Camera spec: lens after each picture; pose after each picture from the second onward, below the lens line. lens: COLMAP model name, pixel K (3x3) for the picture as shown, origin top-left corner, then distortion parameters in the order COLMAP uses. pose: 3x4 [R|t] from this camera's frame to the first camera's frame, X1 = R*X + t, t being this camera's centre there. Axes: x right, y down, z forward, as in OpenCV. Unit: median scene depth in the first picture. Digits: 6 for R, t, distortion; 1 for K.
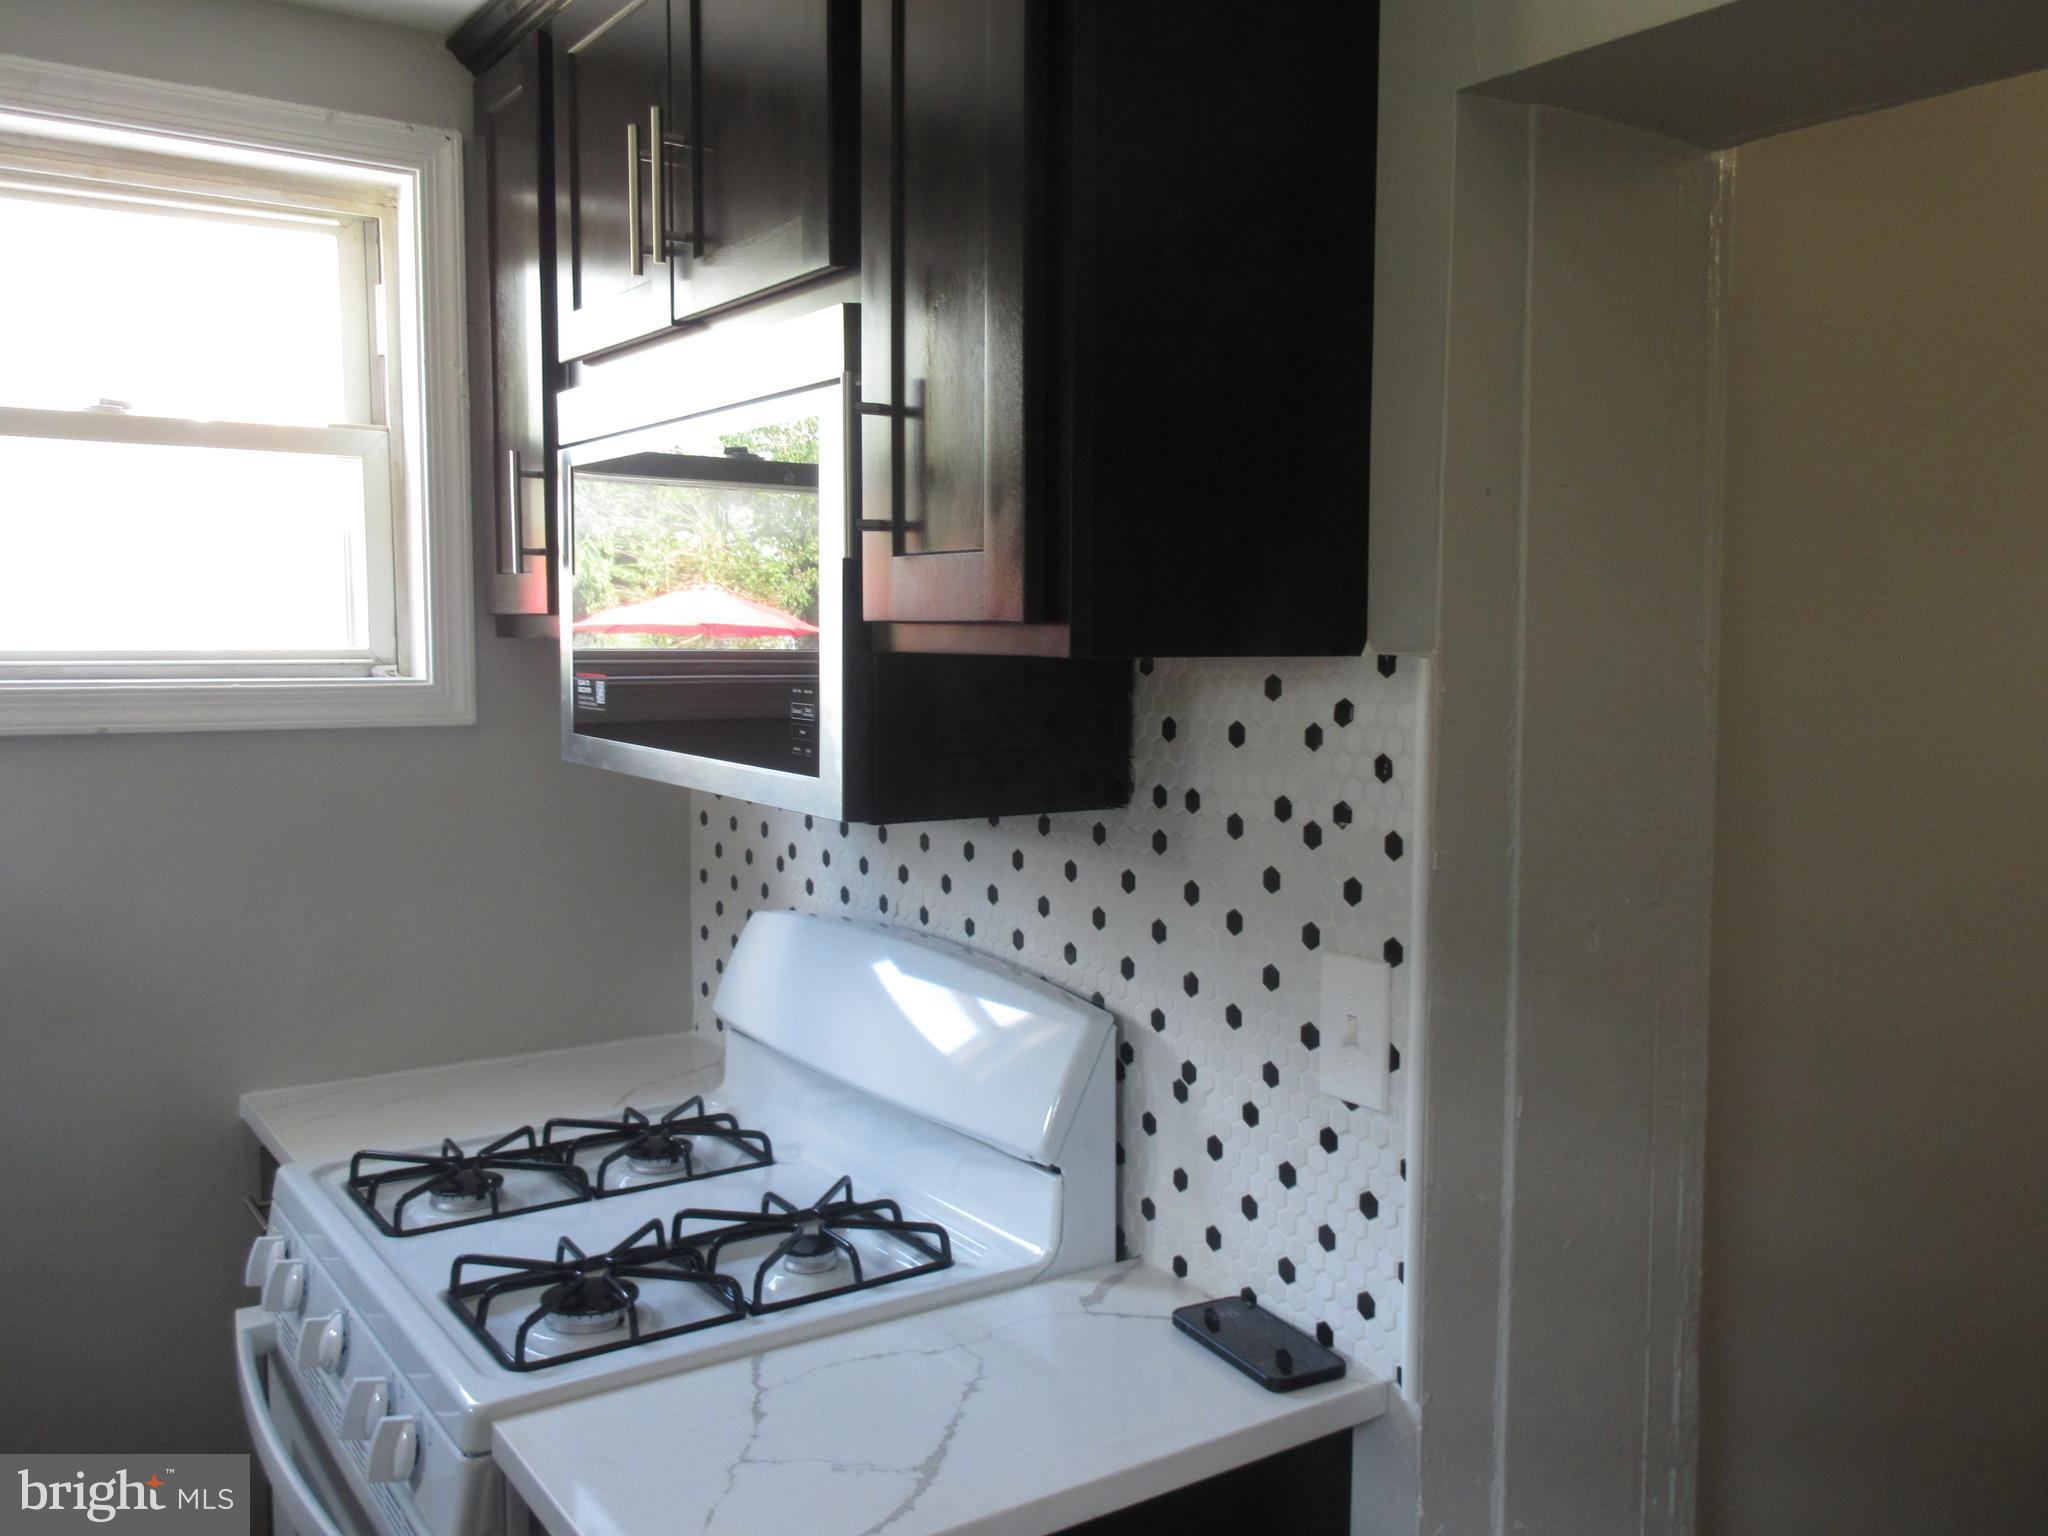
lens RADIAL K [[1686.9, 0, 1041.8], [0, 1686.9, 780.1], [0, 0, 1]] dist [-0.002407, 0.006779]
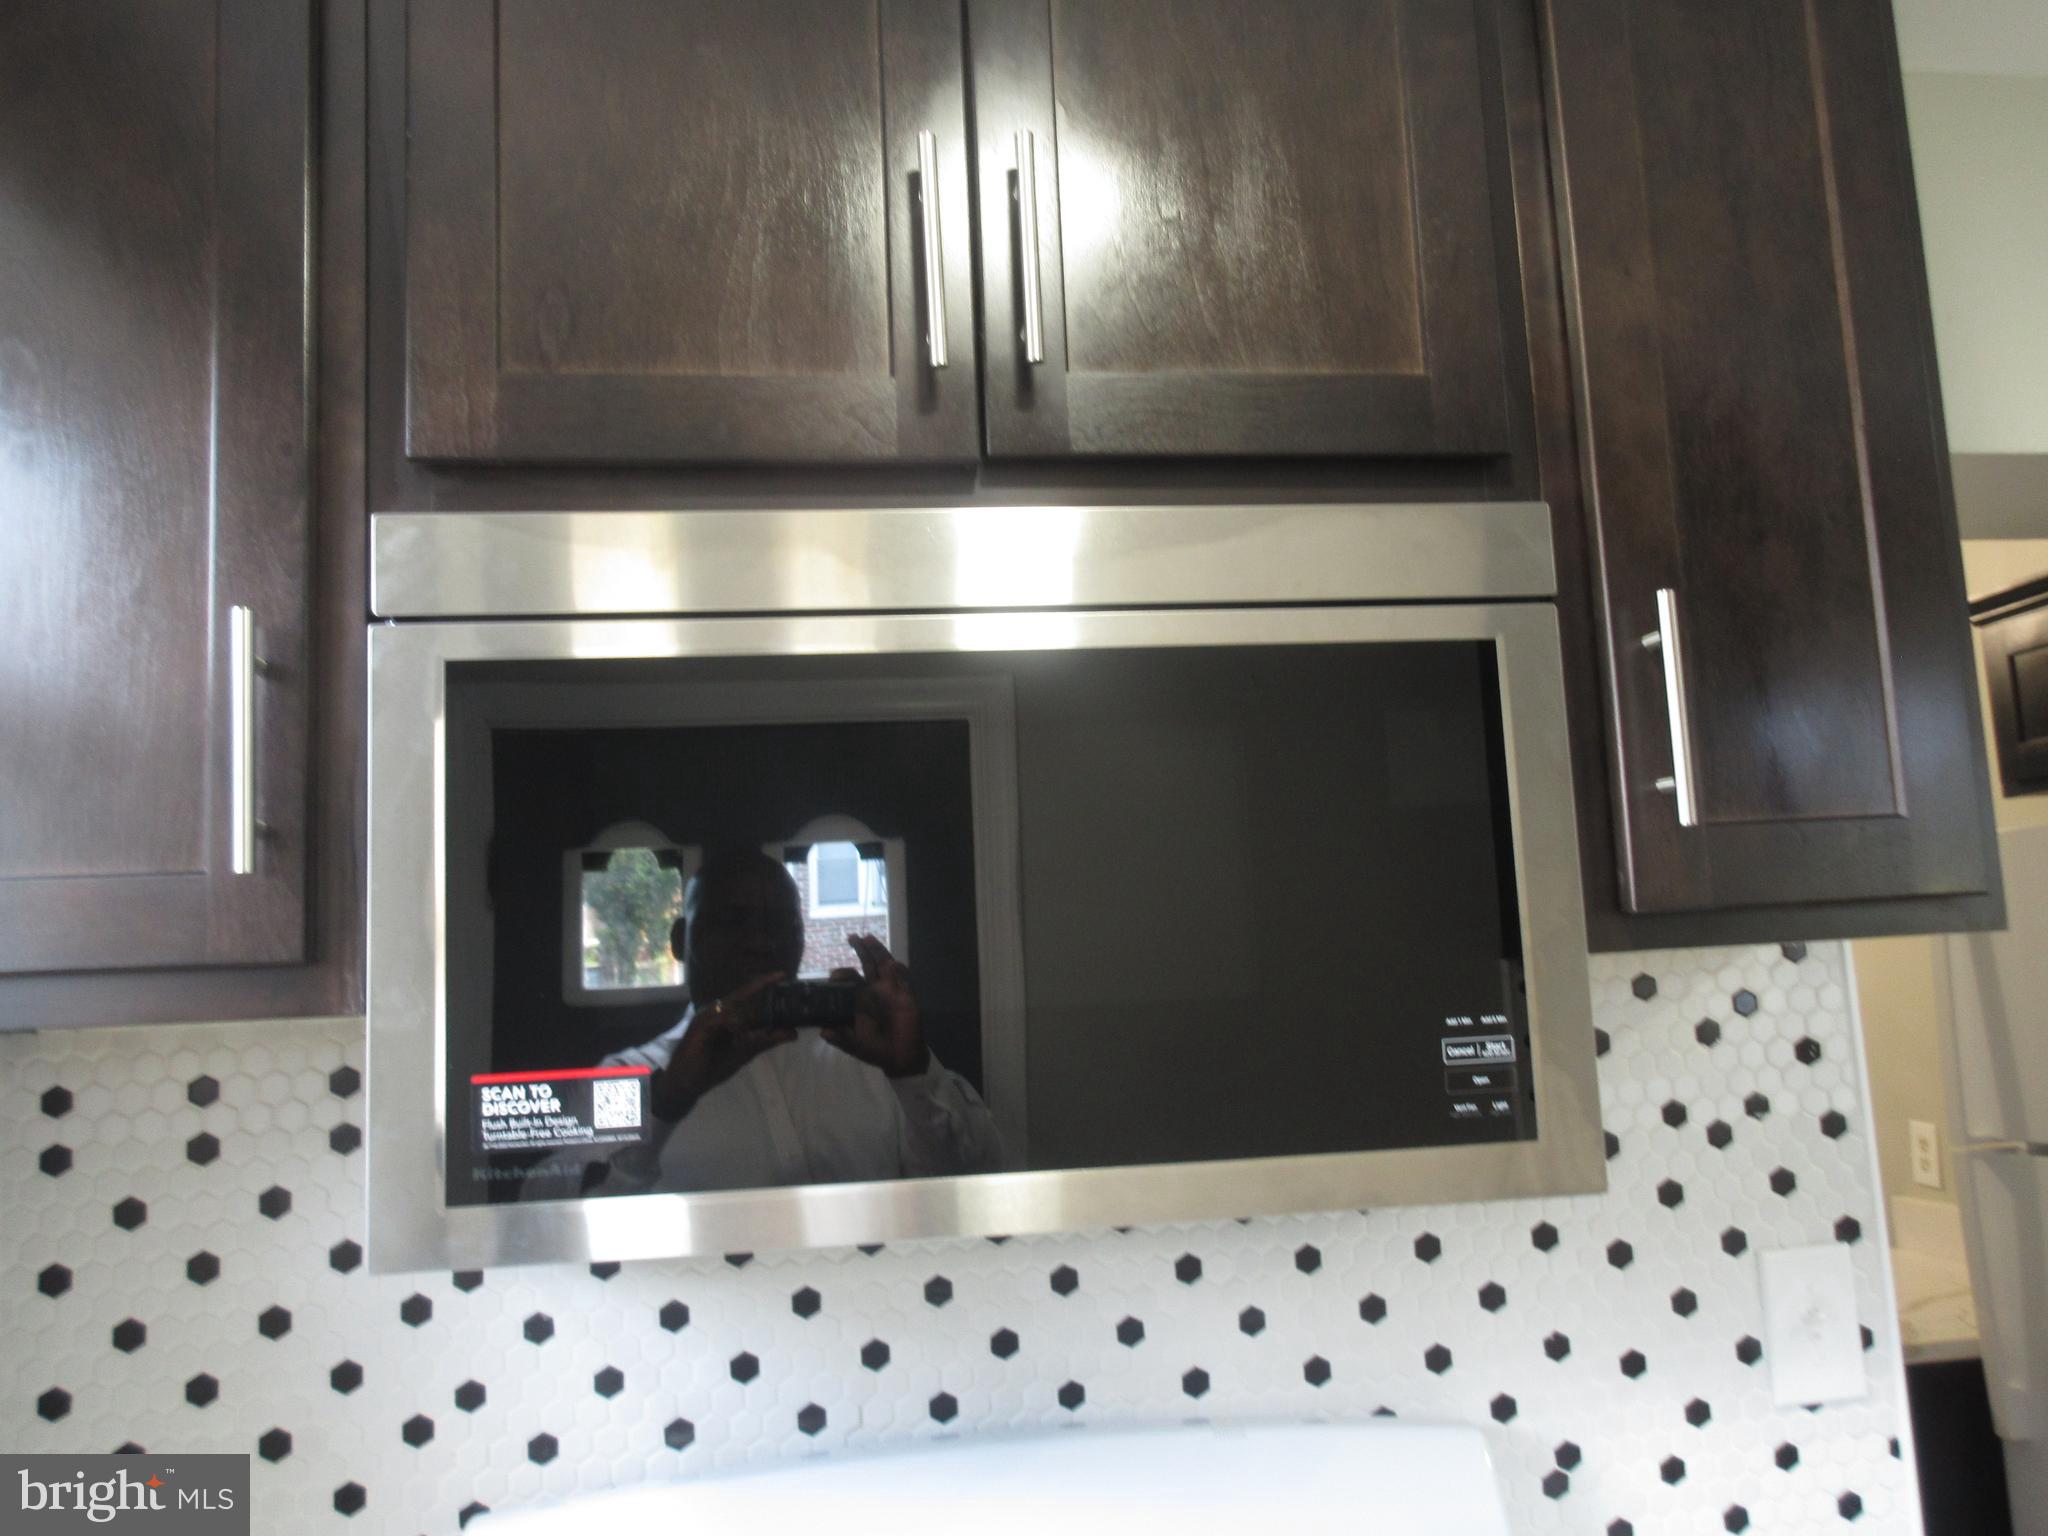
lens RADIAL K [[1686.9, 0, 1025.4], [0, 1686.9, 774.1], [0, 0, 1]] dist [-0.002407, 0.006779]
pose [[0.450162, 0.083794, 0.889007, -0.829170], [0.134955, 0.977767, -0.160497, -0.062944], [-0.882690, 0.192225, 0.428845, 0.825411]]
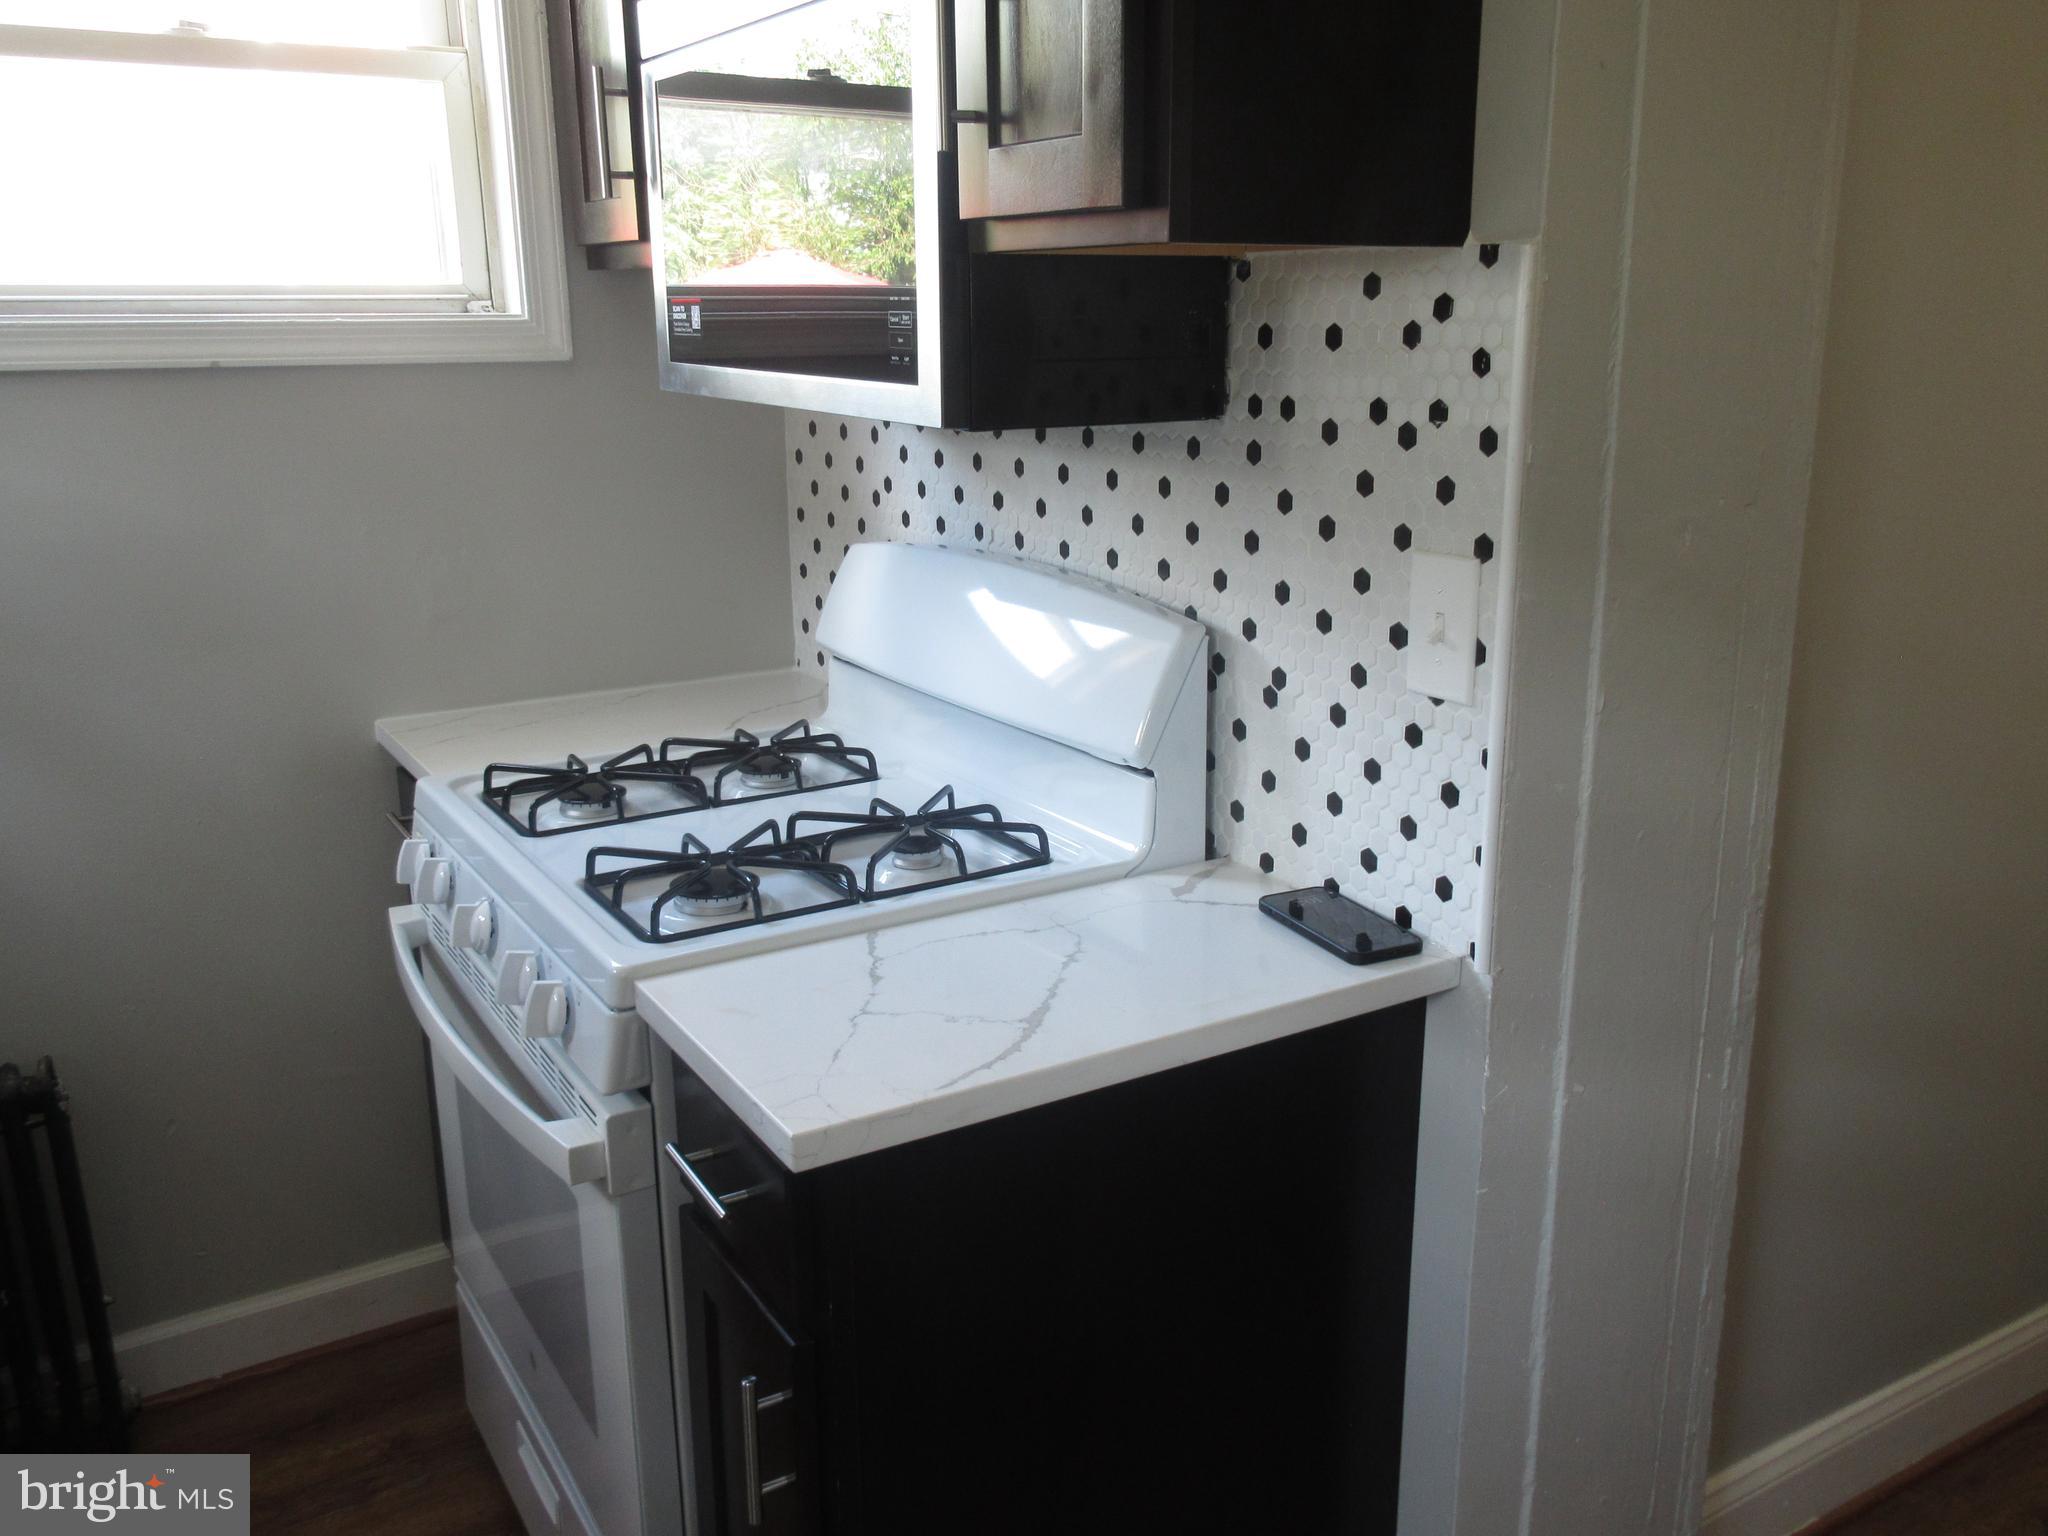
lens RADIAL K [[1686.9, 0, 1043.7], [0, 1686.9, 780.1], [0, 0, 1]] dist [-0.002407, 0.006779]
pose [[0.998800, 0.003004, -0.048882, -0.005989], [0.006088, 0.982763, 0.184772, 0.043429], [0.048595, -0.184848, 0.981565, -0.033657]]
